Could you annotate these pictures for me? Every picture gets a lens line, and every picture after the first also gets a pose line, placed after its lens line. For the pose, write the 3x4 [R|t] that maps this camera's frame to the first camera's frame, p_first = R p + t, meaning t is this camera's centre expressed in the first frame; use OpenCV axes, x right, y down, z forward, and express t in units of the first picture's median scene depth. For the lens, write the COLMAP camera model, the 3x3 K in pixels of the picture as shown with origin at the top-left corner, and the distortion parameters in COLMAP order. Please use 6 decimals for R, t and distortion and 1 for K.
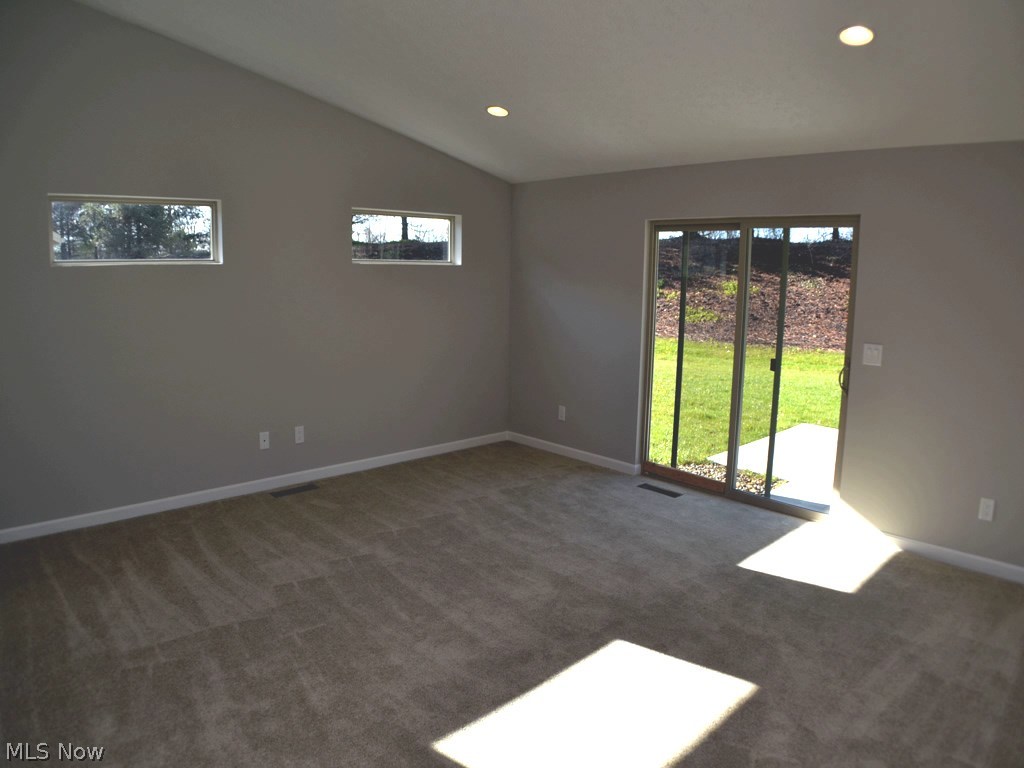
lens RADIAL K [[652.2, 0, 510.3], [0, 652.2, 368.1], [0, 0, 1]] dist [-0.158245, 0.033160]
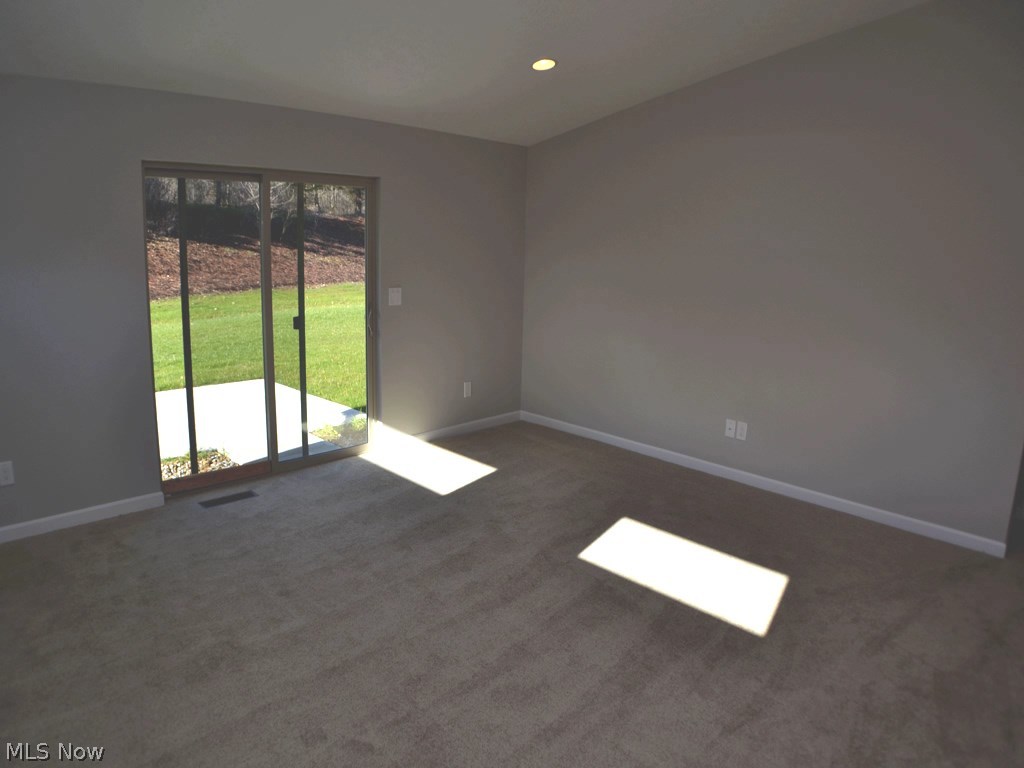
lens RADIAL K [[652.2, 0, 510.3], [0, 652.2, 368.1], [0, 0, 1]] dist [-0.158245, 0.033160]
pose [[-0.050974, -0.197960, 0.978884, -0.586909], [0.129935, 0.970512, 0.203033, -0.095928], [-0.990211, 0.137541, -0.023749, 0.705687]]
